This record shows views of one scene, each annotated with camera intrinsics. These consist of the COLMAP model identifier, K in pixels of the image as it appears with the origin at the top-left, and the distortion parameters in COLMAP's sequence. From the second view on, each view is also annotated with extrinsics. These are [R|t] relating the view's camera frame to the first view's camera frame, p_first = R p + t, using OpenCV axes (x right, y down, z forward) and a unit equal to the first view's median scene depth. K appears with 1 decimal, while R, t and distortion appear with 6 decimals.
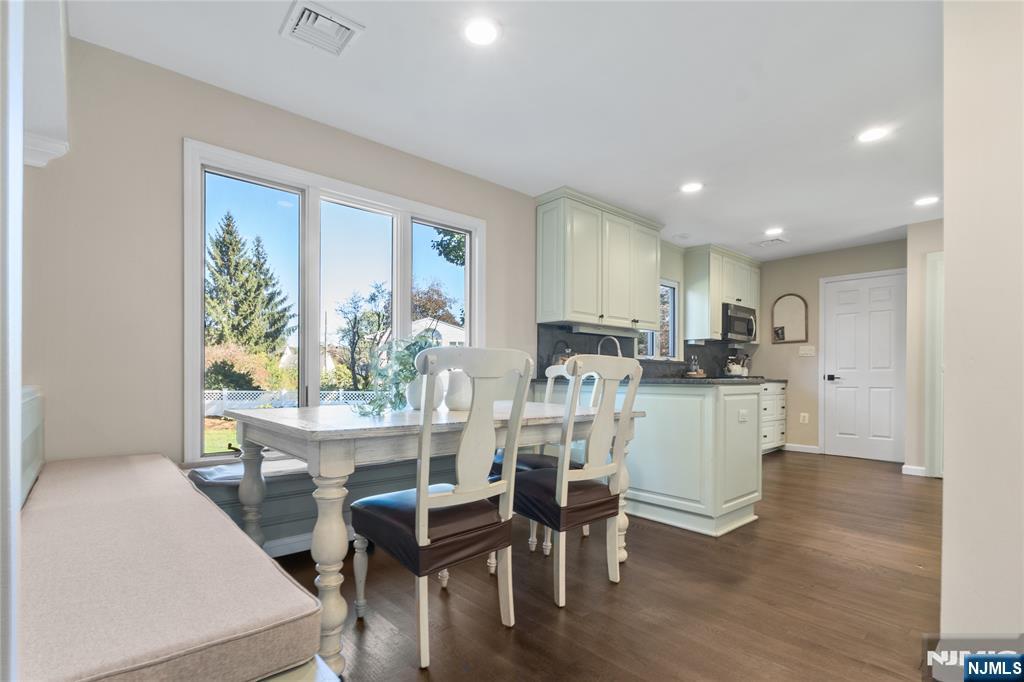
lens RADIAL K [[474.9, 0, 509.3], [0, 474.9, 380.9], [0, 0, 1]] dist [-0.012101, -0.000355]
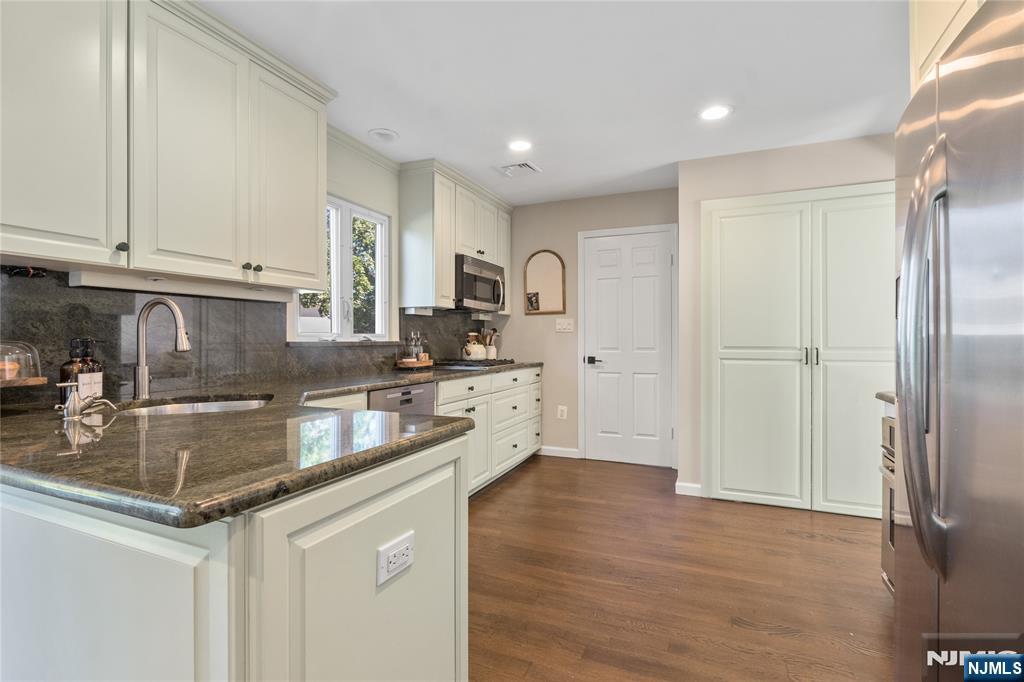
lens RADIAL K [[474.9, 0, 512.0], [0, 474.9, 340.6], [0, 0, 1]] dist [-0.012101, -0.000355]
pose [[0.899916, -0.006260, 0.436017, 0.224814], [0.008856, 0.999953, -0.003923, -0.037672], [-0.435972, 0.007392, 0.899930, 0.356417]]
